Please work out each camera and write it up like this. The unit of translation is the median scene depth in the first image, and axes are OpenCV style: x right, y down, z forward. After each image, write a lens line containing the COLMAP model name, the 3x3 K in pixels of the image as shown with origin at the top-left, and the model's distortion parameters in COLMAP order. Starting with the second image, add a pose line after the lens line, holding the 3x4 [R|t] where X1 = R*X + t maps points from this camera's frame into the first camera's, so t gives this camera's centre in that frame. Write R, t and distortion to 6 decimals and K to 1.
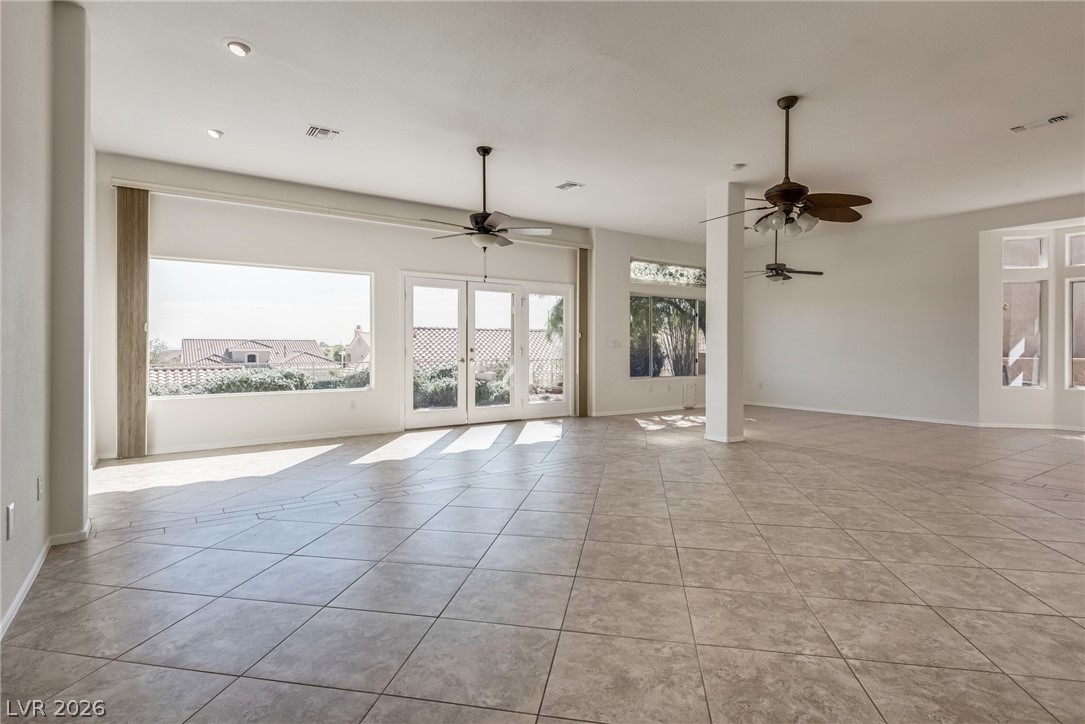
lens RADIAL K [[540.5, 0, 536.3], [0, 540.5, 353.7], [0, 0, 1]] dist [0.006480, -0.009311]
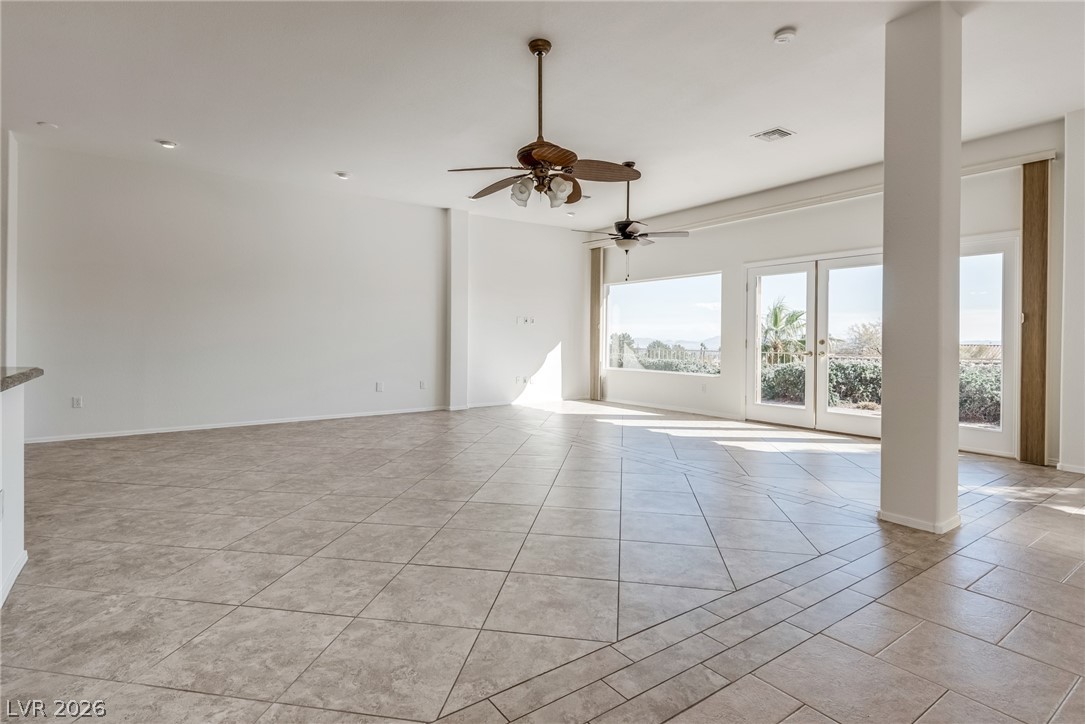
lens RADIAL K [[540.5, 0, 526.1], [0, 540.5, 341.5], [0, 0, 1]] dist [0.006480, -0.009311]
pose [[0.019095, 0.006531, -0.999796, 0.714052], [-0.015863, 0.999855, 0.006228, -0.005293], [0.999692, 0.015741, 0.019195, 0.525648]]
